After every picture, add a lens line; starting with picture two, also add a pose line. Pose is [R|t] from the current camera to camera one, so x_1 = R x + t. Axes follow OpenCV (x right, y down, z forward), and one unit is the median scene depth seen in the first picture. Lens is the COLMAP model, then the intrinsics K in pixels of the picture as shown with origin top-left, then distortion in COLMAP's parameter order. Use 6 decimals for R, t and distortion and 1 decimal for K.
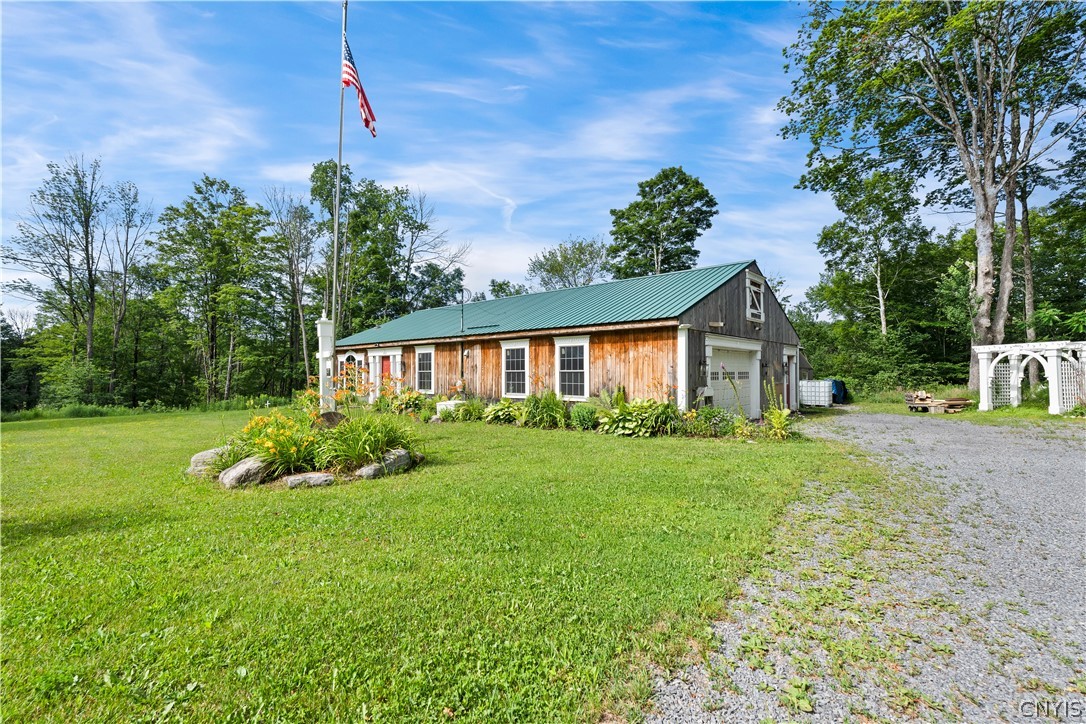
lens RADIAL K [[494.9, 0, 542.0], [0, 494.9, 361.6], [0, 0, 1]] dist [-0.000877, -0.000010]
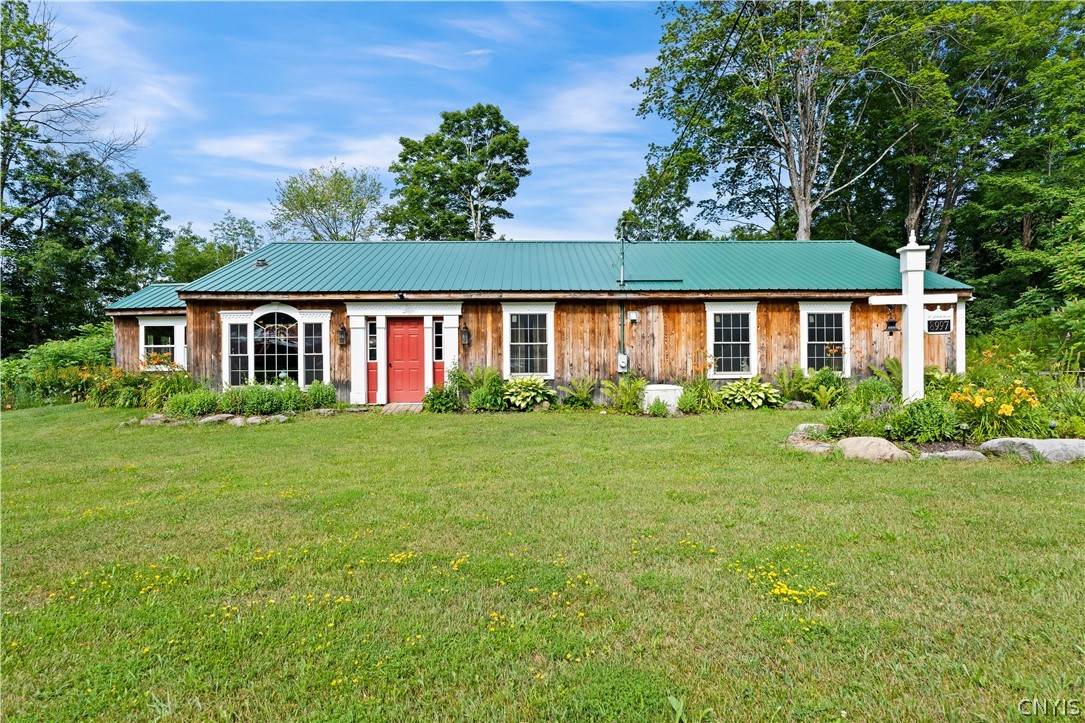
lens RADIAL K [[590.6, 0, 542.0], [0, 590.6, 361.7], [0, 0, 1]] dist [0.027334, 0.000454]
pose [[0.733496, -0.004579, 0.679679, -0.729977], [-0.011434, 0.999753, 0.019075, 0.028009], [-0.679598, -0.021763, 0.733262, 0.442220]]
